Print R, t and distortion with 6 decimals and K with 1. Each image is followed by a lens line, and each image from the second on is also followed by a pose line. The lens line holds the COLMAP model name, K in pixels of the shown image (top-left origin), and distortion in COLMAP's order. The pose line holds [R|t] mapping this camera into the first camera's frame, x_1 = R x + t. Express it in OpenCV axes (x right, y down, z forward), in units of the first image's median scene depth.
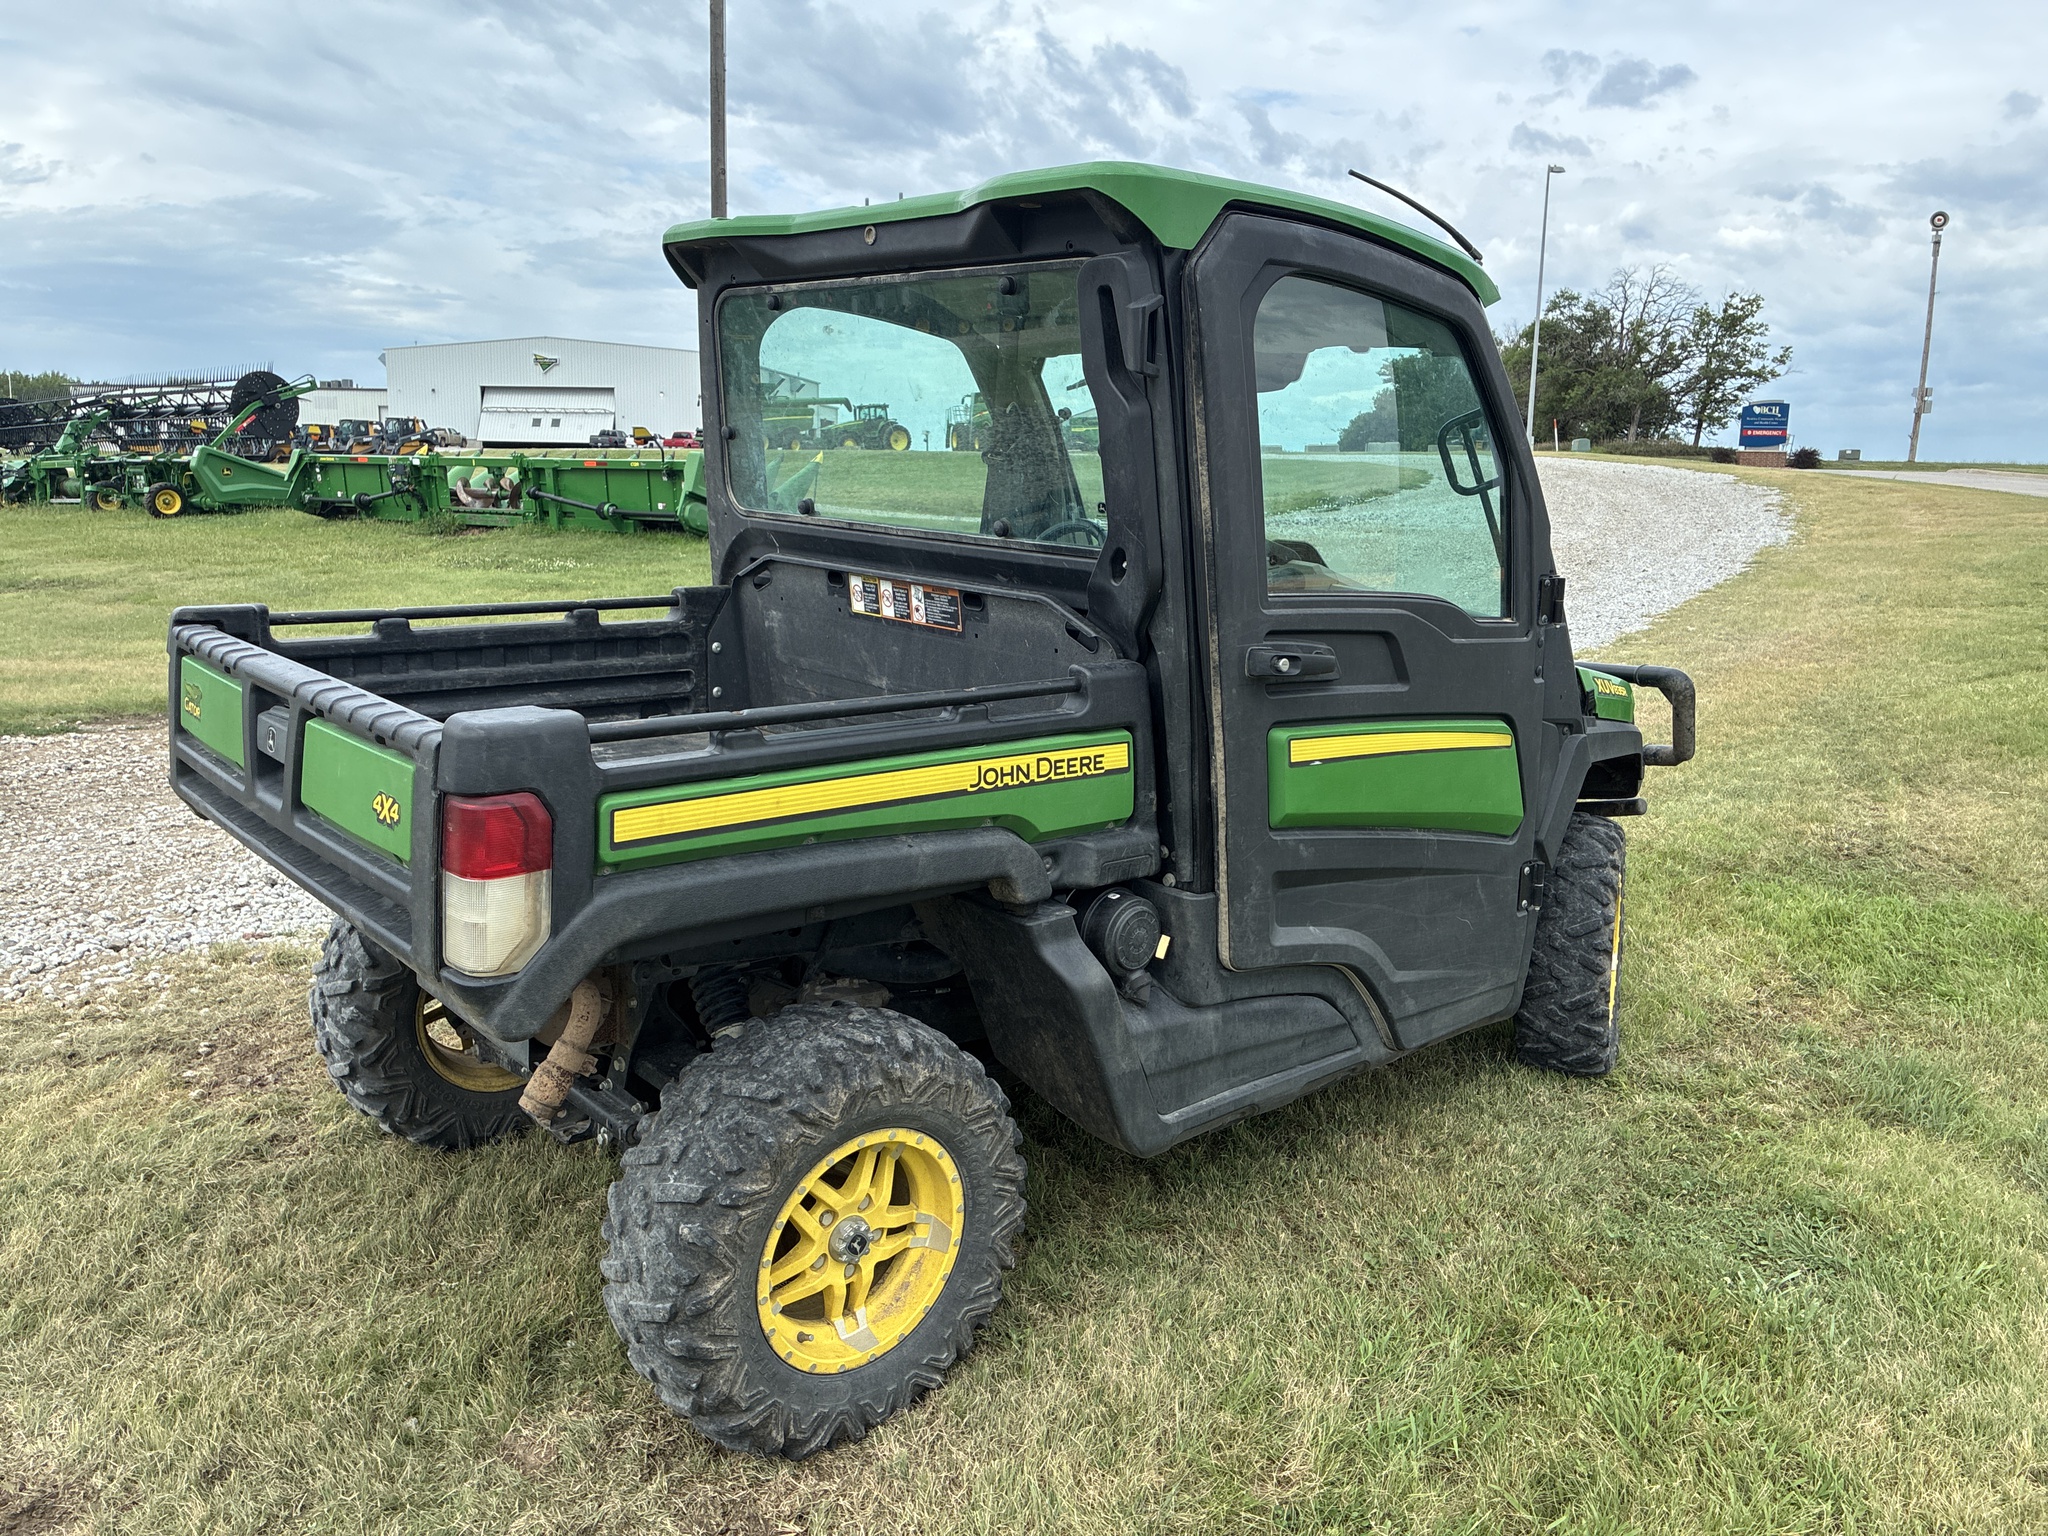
lens RADIAL K [[1562.5, 0, 1027.4], [0, 1562.5, 740.1], [0, 0, 1]] dist [0.065667, -0.088358]
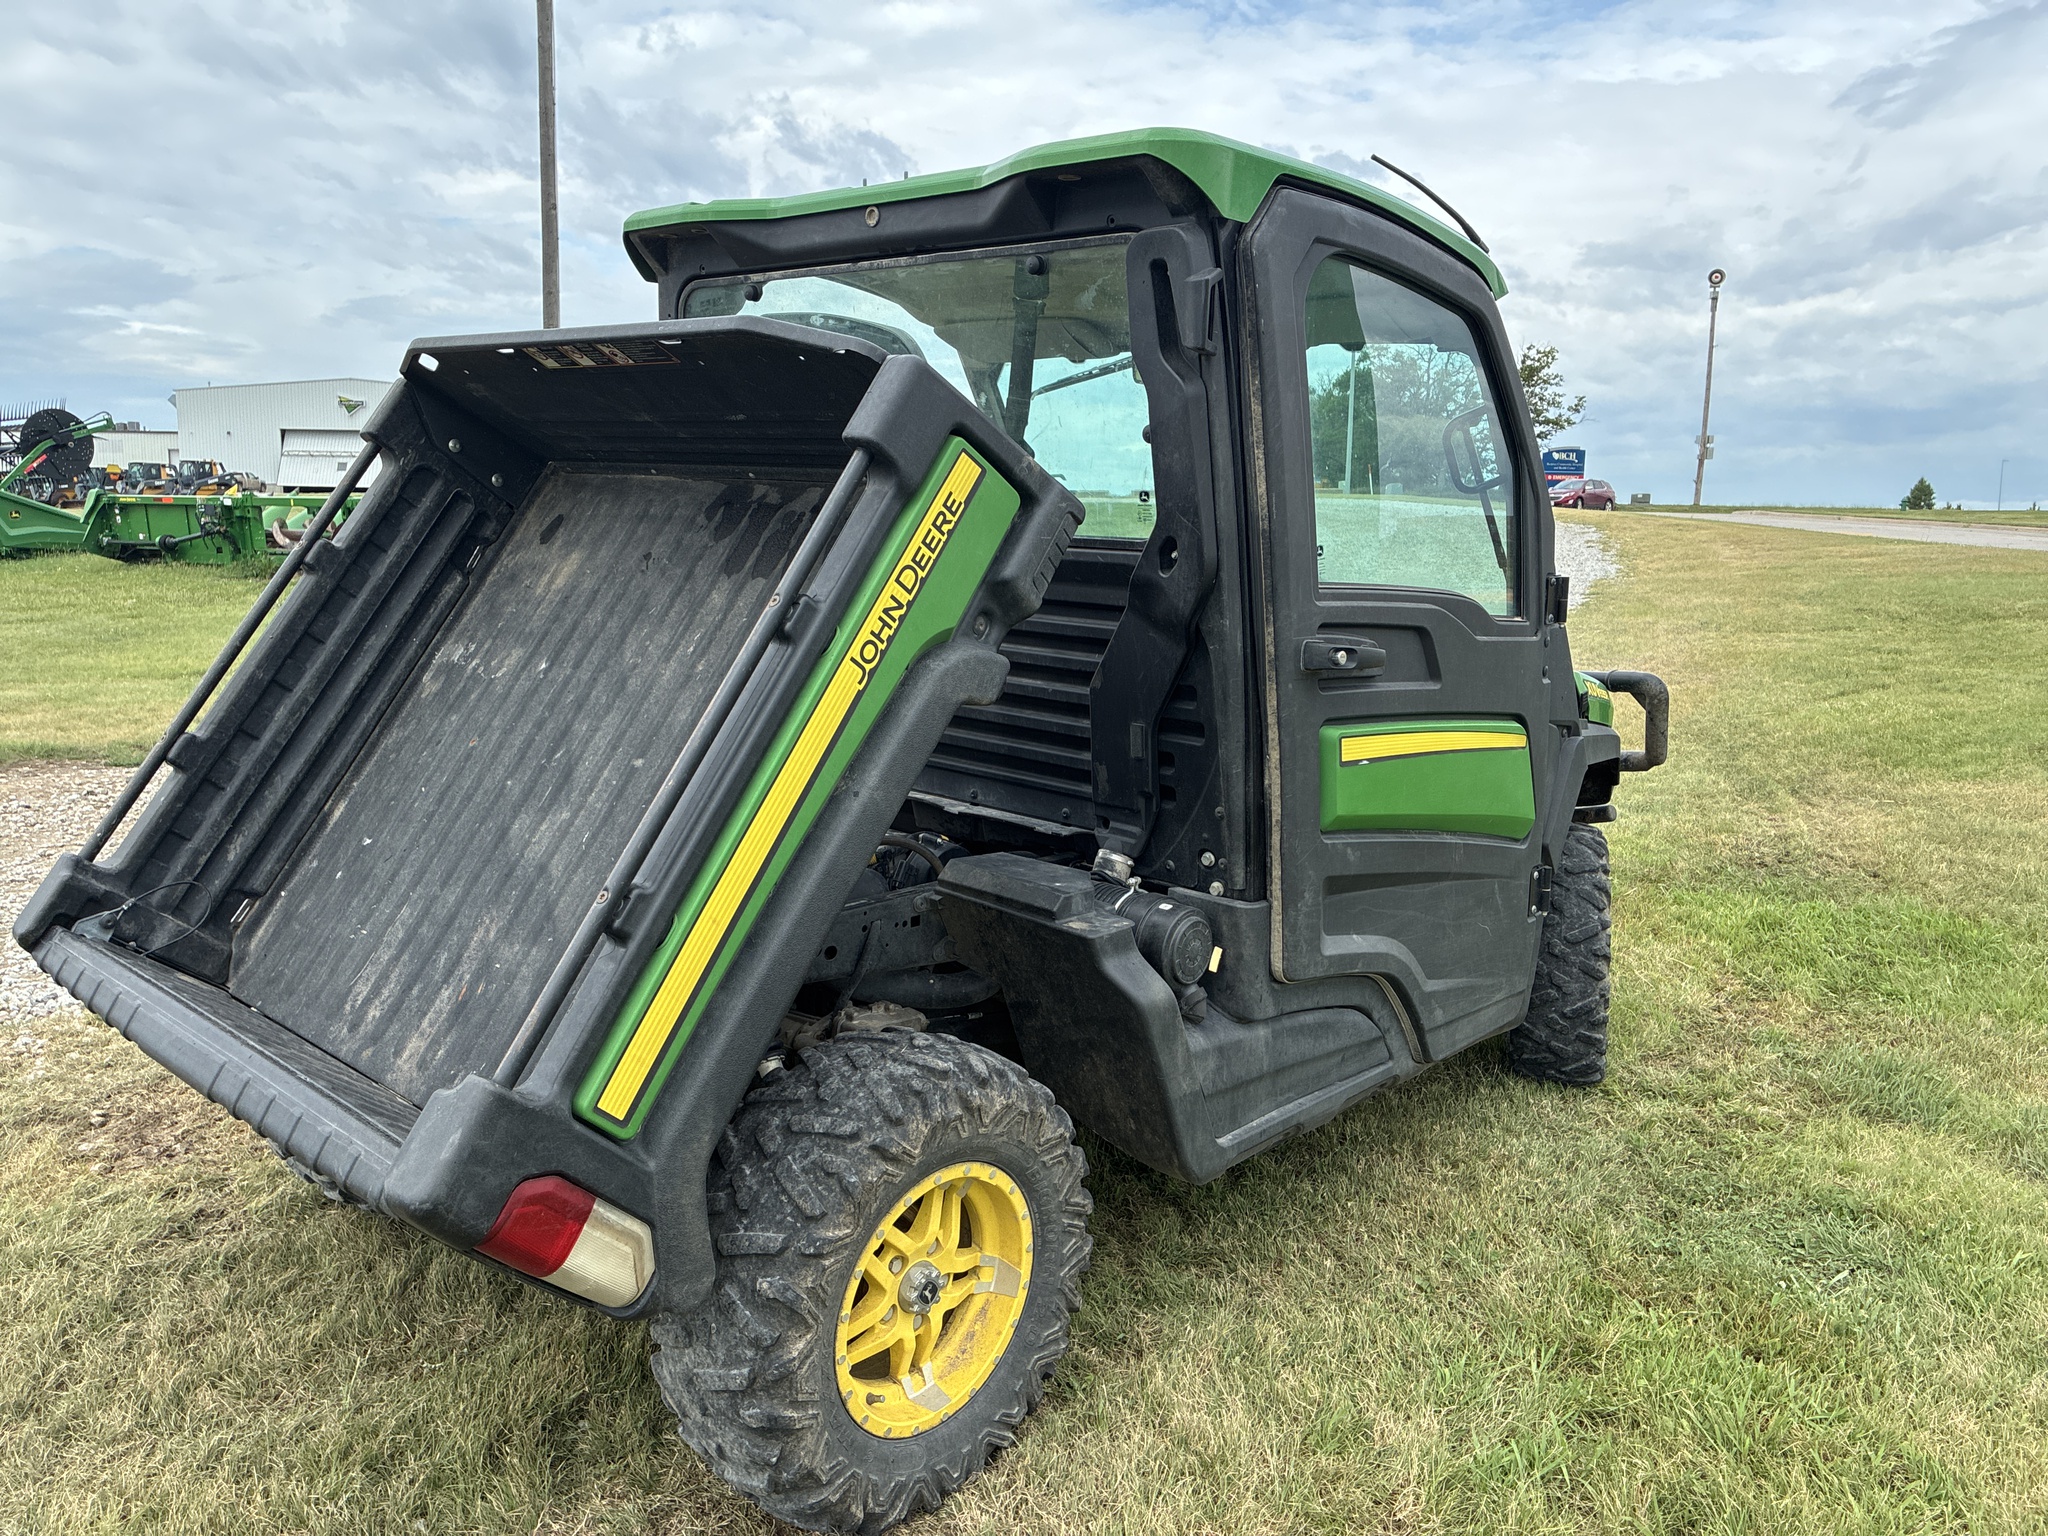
lens RADIAL K [[1562.5, 0, 1017.1], [0, 1562.5, 738.4], [0, 0, 1]] dist [0.065667, -0.088358]
pose [[0.994414, -0.017486, 0.104095, -0.123822], [0.020578, 0.999376, -0.028702, 0.022487], [-0.103529, 0.030684, 0.994153, 0.065463]]
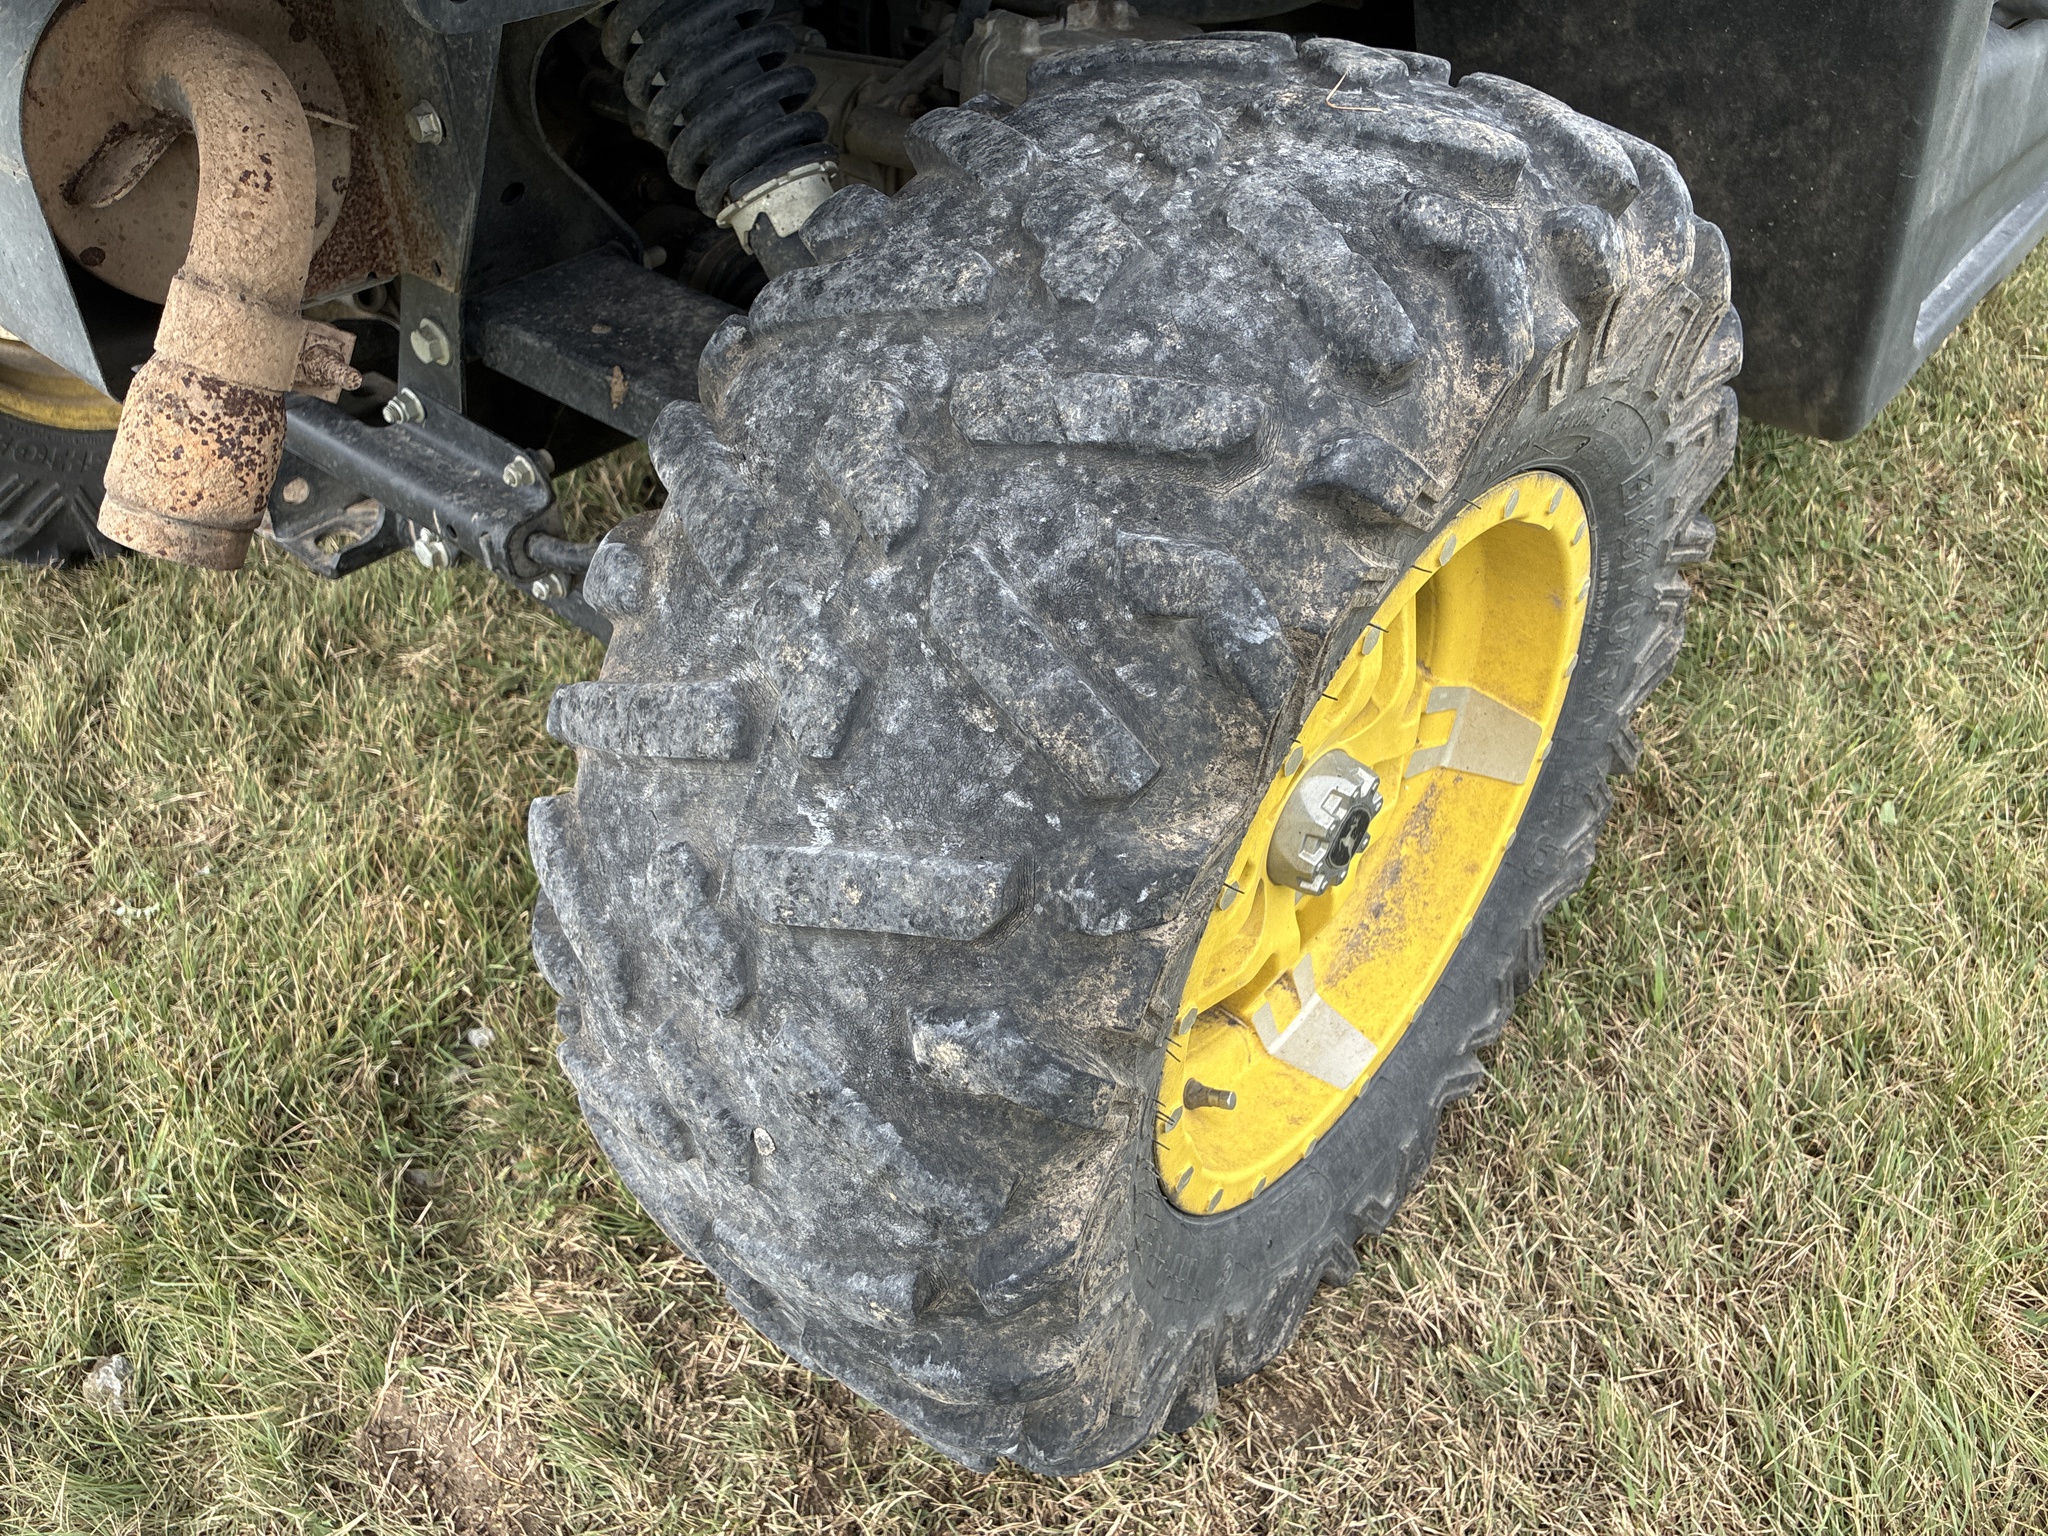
lens RADIAL K [[1562.5, 0, 1013.3], [0, 1562.5, 747.9], [0, 0, 1]] dist [0.065667, -0.088358]
pose [[0.988523, -0.125463, 0.084150, -0.168859], [0.070766, 0.876698, 0.475807, 0.126506], [-0.133470, -0.464391, 0.875515, 0.626290]]
